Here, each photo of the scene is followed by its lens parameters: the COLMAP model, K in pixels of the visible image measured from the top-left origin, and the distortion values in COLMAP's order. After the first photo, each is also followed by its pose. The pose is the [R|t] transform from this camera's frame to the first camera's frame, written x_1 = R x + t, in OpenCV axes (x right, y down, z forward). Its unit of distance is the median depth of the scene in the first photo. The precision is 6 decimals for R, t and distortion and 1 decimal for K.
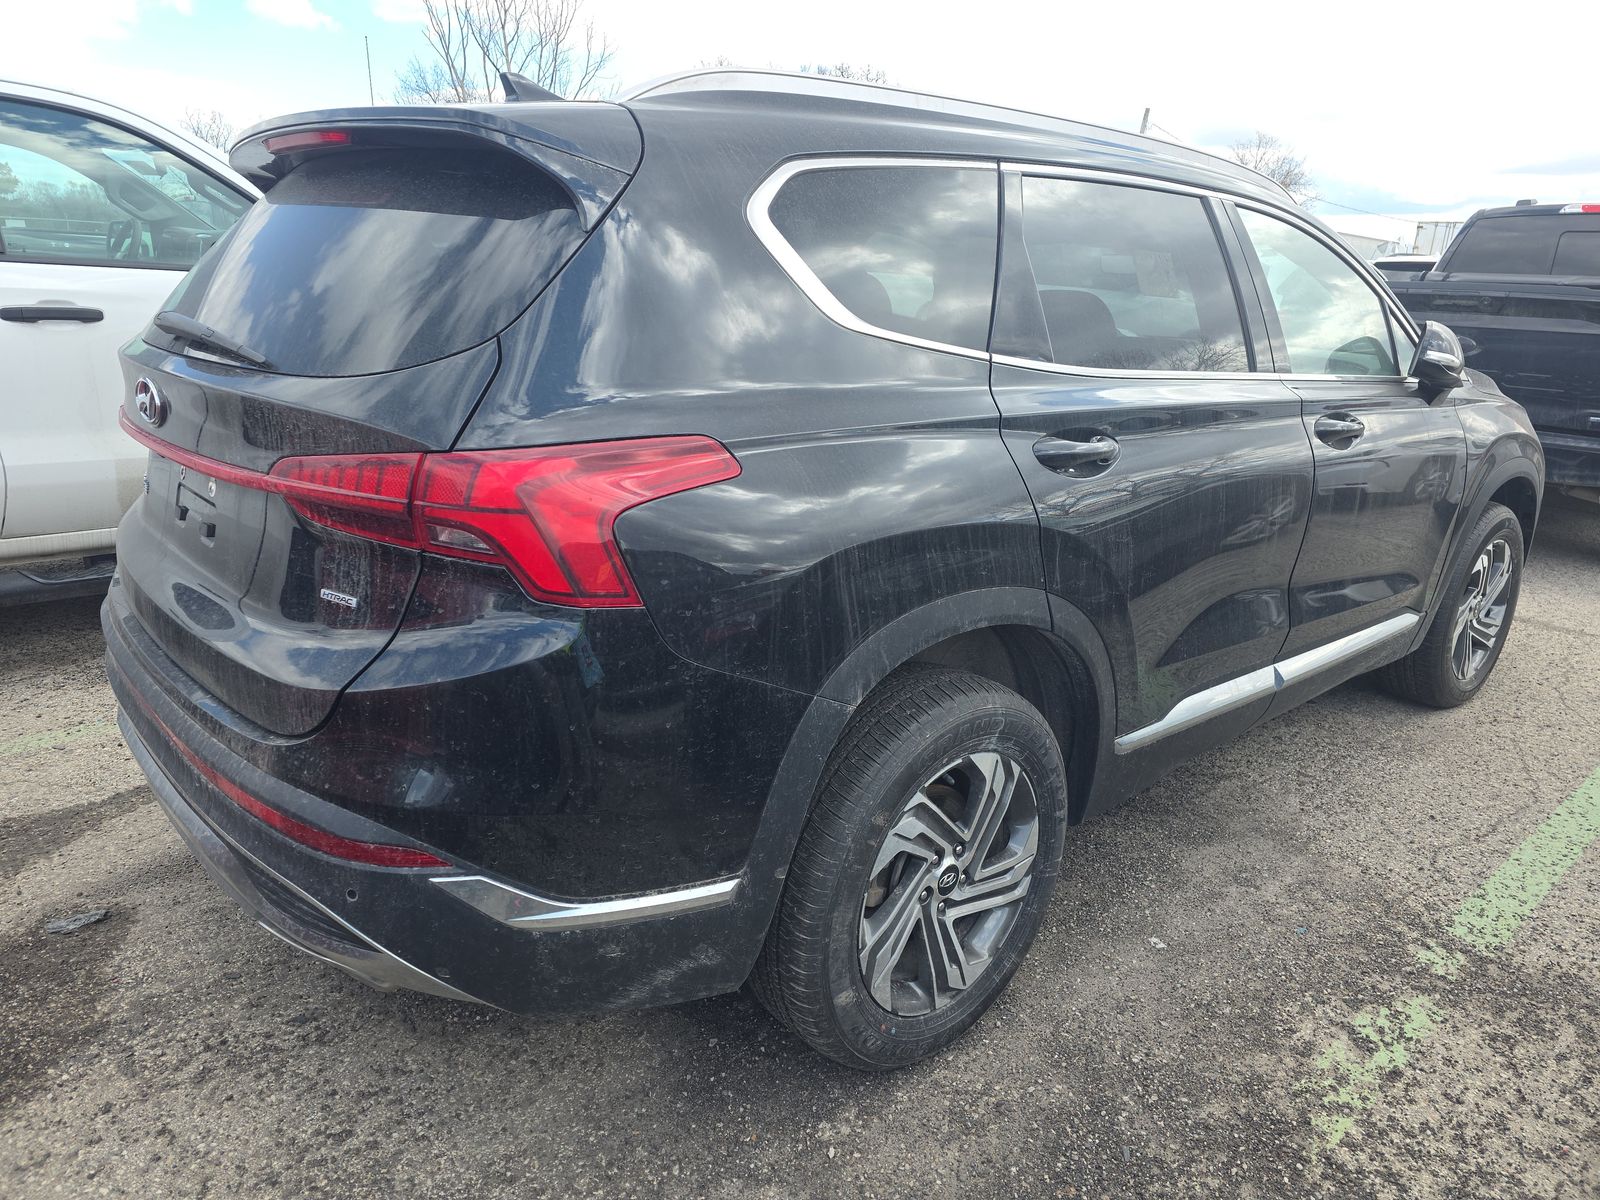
lens RADIAL K [[1004.5, 0, 800.0], [0, 1004.5, 600.0], [0, 0, 1]] dist [0.029985, 0.000620]
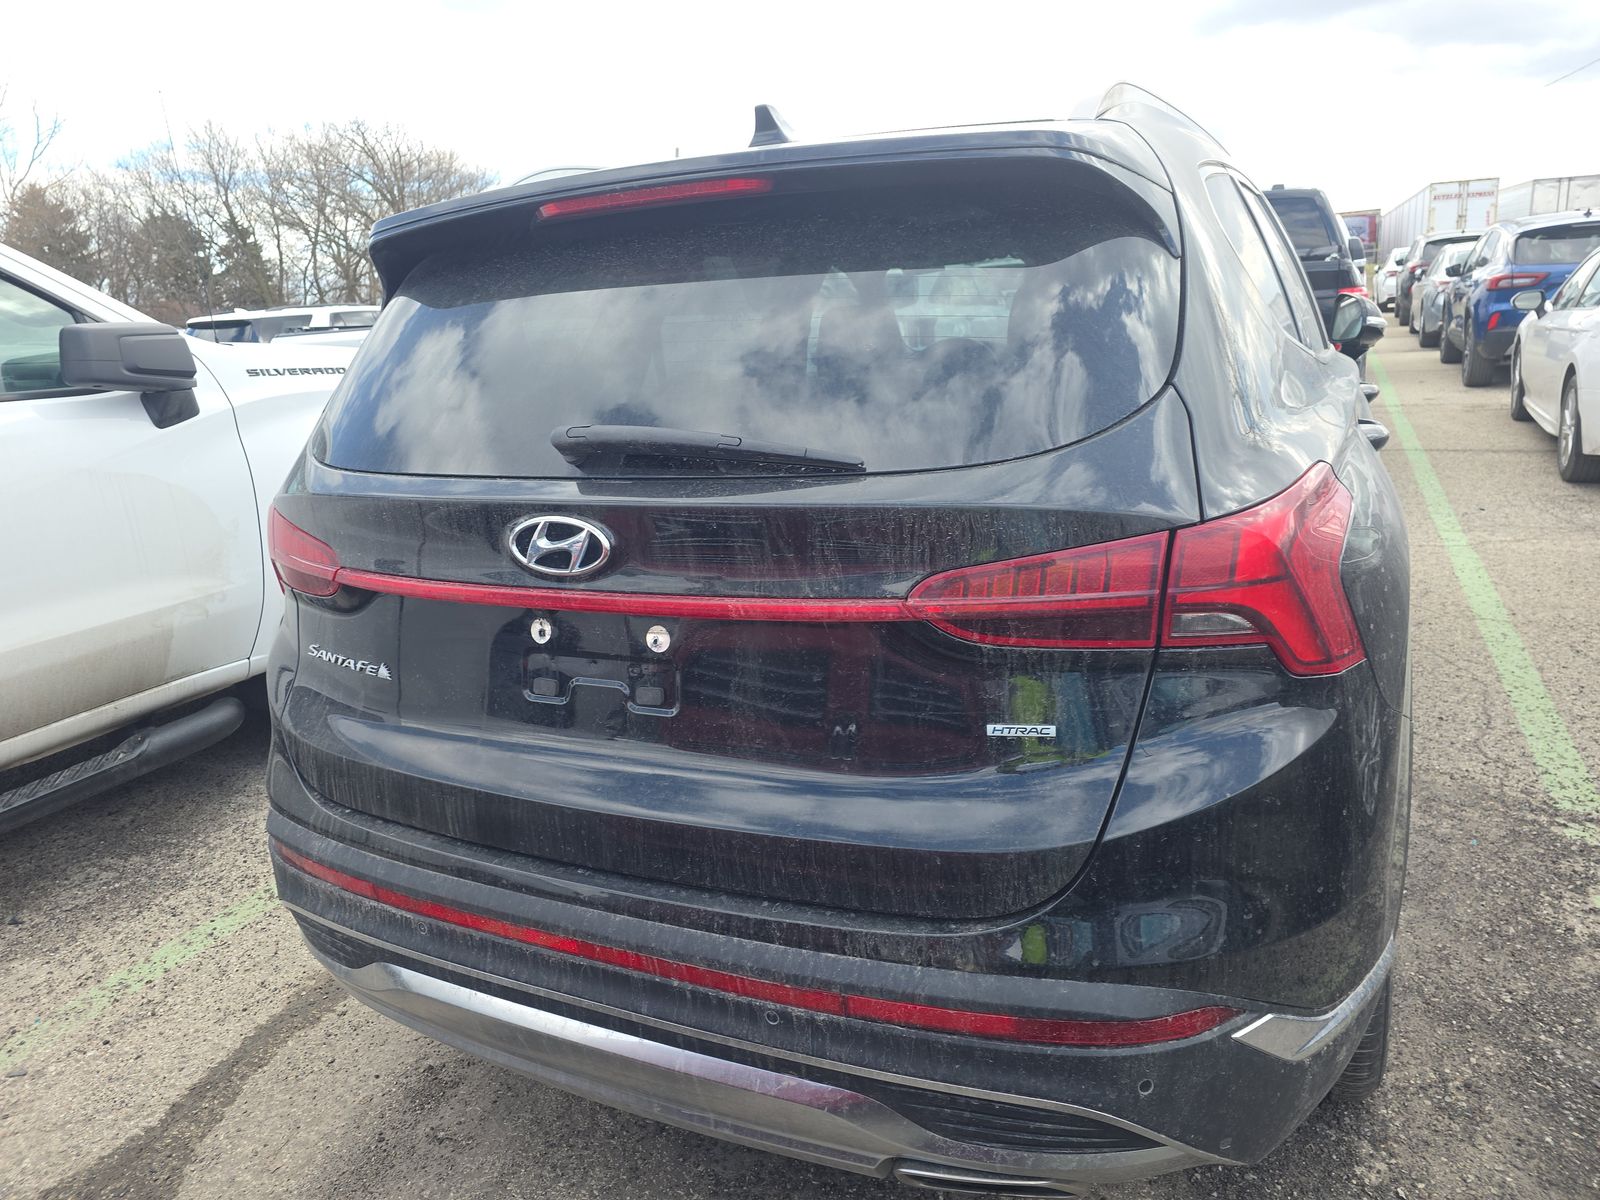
lens RADIAL K [[1004.5, 0, 800.0], [0, 1004.5, 600.0], [0, 0, 1]] dist [0.029985, 0.000620]
pose [[0.926308, -0.195266, 0.322219, -0.632617], [0.207381, 0.978254, -0.003348, -0.101817], [-0.314558, 0.069923, 0.946659, 0.212555]]
